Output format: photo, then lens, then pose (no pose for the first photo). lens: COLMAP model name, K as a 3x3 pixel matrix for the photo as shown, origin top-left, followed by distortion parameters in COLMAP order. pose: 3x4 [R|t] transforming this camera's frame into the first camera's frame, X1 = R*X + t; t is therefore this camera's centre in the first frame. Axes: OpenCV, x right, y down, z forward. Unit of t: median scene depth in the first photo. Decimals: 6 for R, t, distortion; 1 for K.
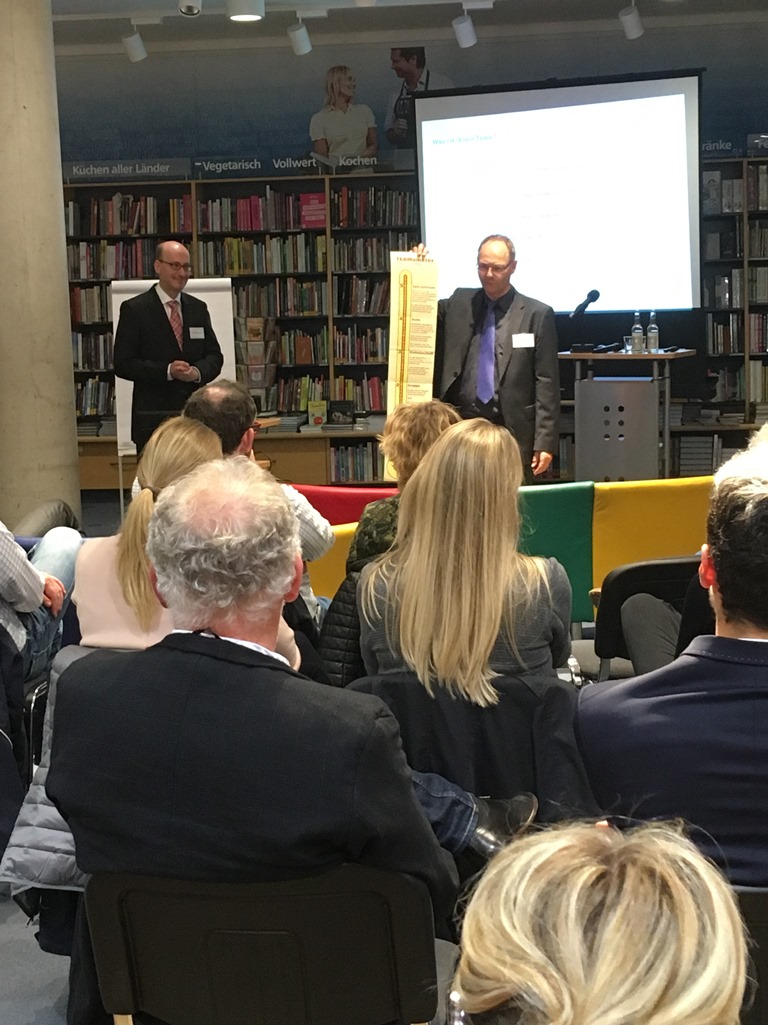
lens RADIAL K [[1720.8, 0, 381.8], [0, 1720.8, 508.7], [0, 0, 1]] dist [0.058078, 0.000000]
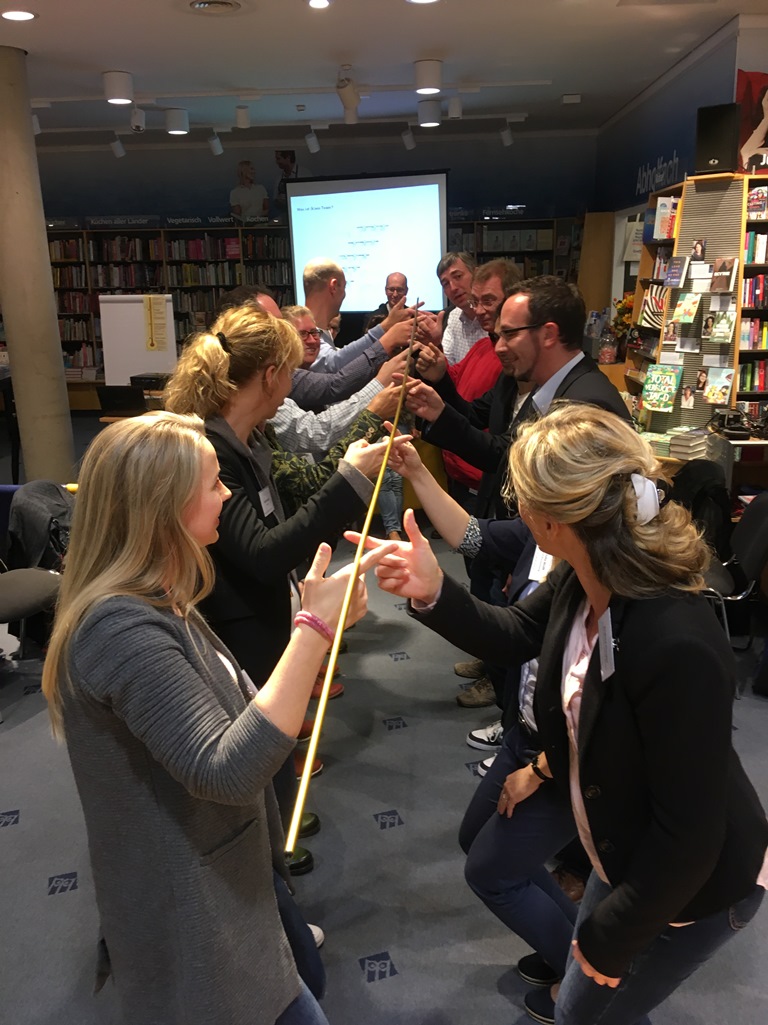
lens RADIAL K [[853.0, 0, 392.9], [0, 853.0, 522.0], [0, 0, 1]] dist [0.082114, -0.134403]
pose [[0.996366, -0.015780, 0.083701, 0.044662], [0.002947, 0.988487, 0.151276, -0.030426], [-0.085125, -0.150479, 0.984941, 0.086860]]
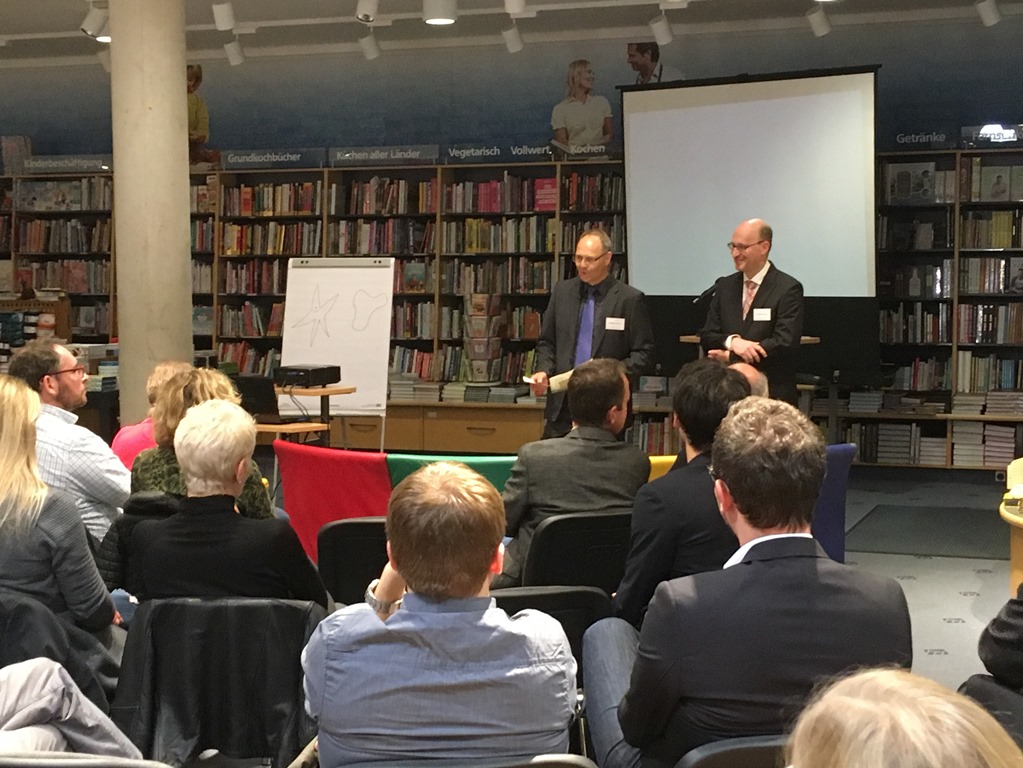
lens RADIAL K [[1719.5, 0, 487.2], [0, 1719.5, 382.0], [0, 0, 1]] dist [0.020244, 0.000000]
pose [[0.971516, 0.039965, -0.233579, 0.176895], [-0.052997, 0.997353, -0.049784, -0.003793], [0.230971, 0.060745, 0.971063, -0.026700]]
